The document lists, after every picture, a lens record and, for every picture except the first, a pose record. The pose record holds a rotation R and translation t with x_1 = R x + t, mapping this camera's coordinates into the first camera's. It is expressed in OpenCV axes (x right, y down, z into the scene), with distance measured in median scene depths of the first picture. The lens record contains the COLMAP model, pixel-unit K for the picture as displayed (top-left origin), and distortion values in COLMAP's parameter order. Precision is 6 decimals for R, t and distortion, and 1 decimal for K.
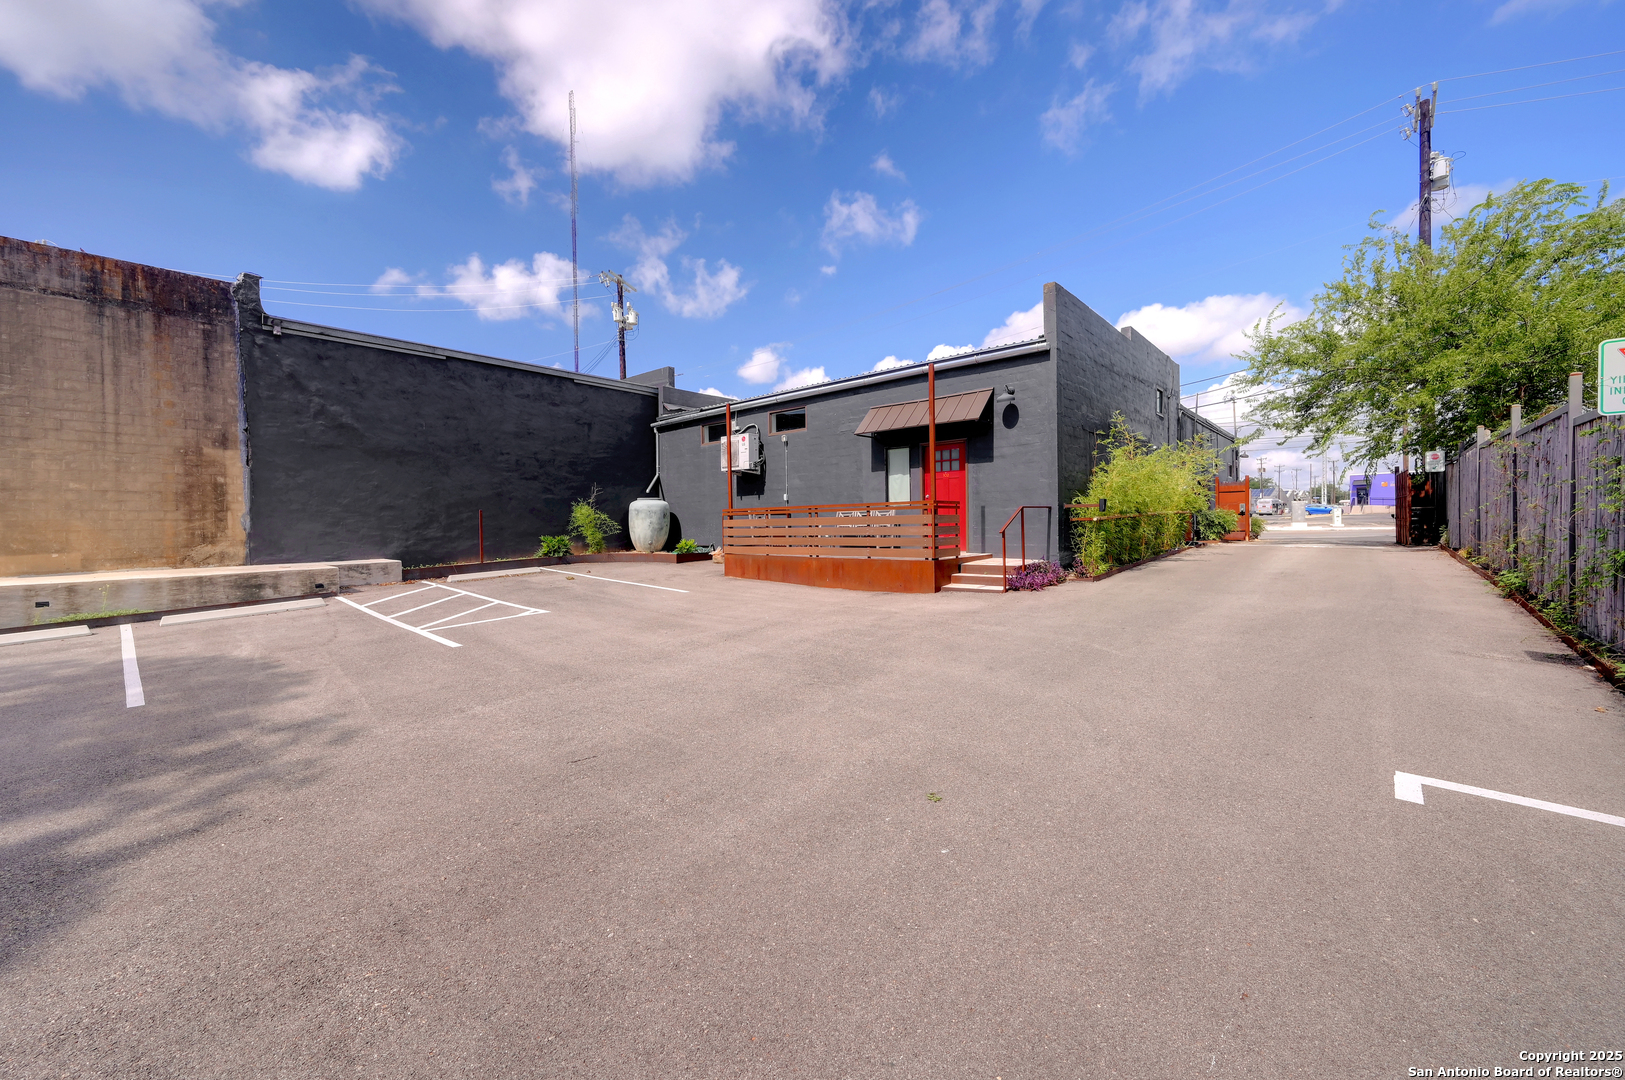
lens RADIAL K [[653.6, 0, 814.1], [0, 653.6, 535.3], [0, 0, 1]] dist [0.000084, -0.000046]
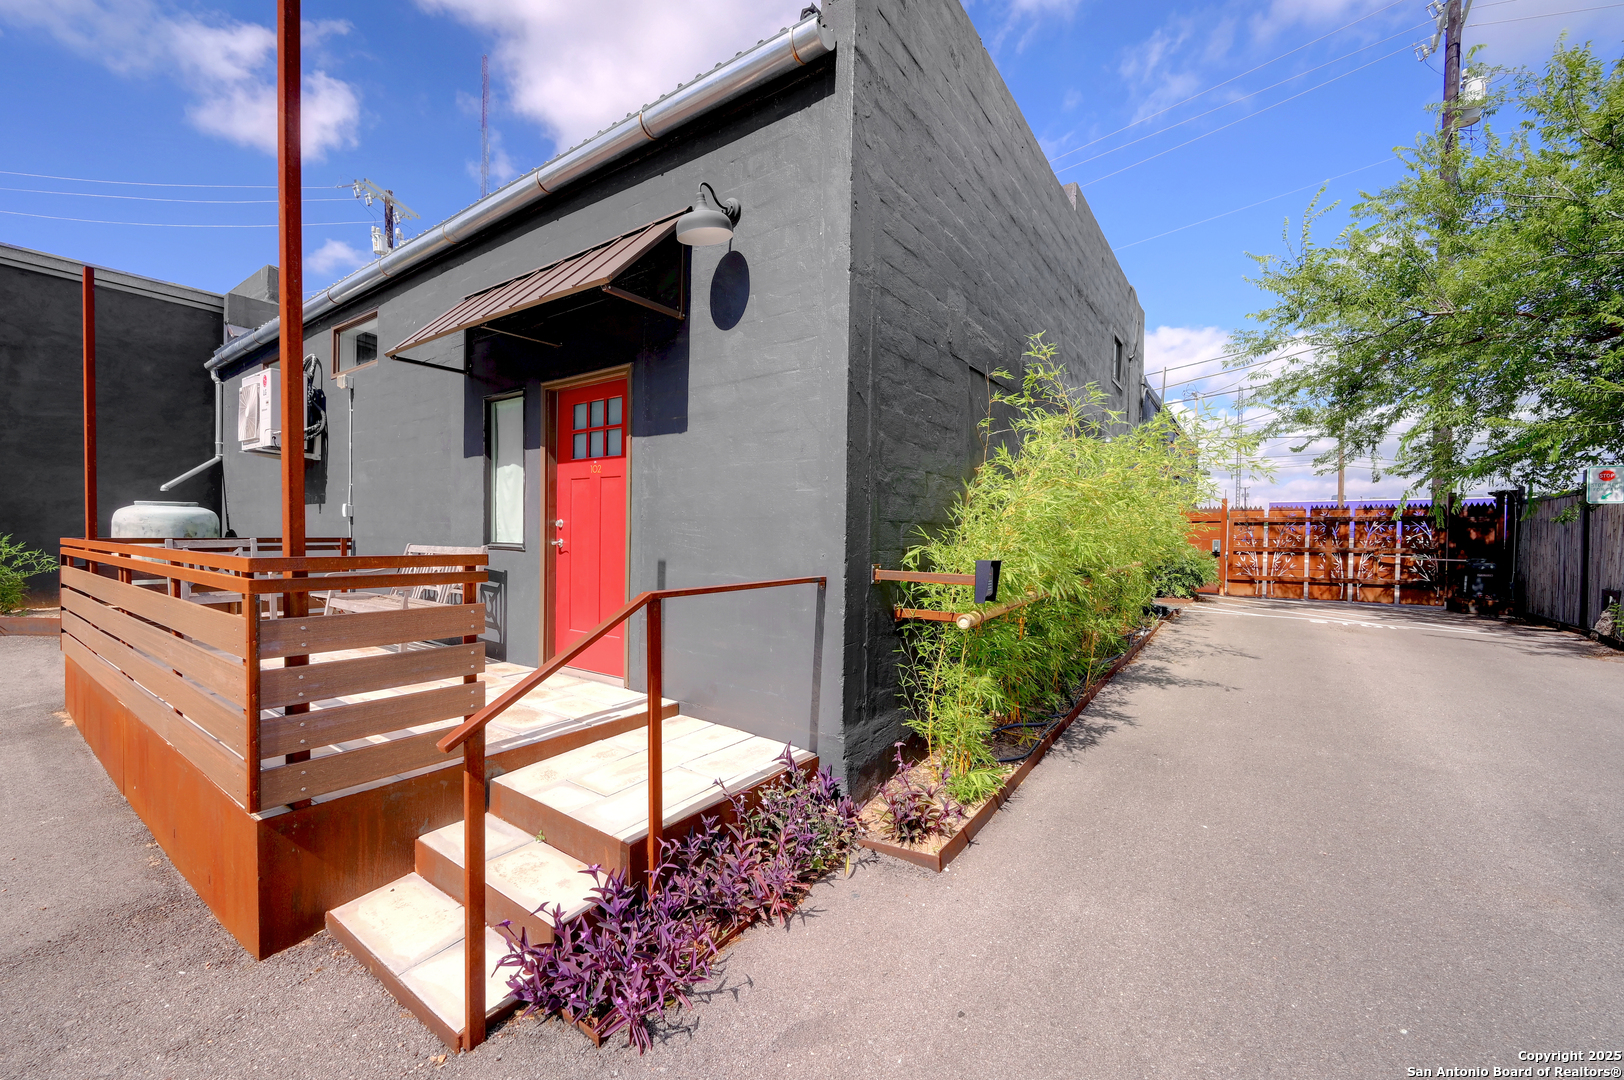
lens RADIAL K [[647.4, 0, 810.8], [0, 647.4, 544.0], [0, 0, 1]] dist [0.000709, 0.000404]
pose [[0.995065, 0.028817, 0.094946, 0.298650], [-0.028814, 0.999584, -0.001399, -0.053906], [-0.094947, -0.001344, 0.995481, 0.641421]]
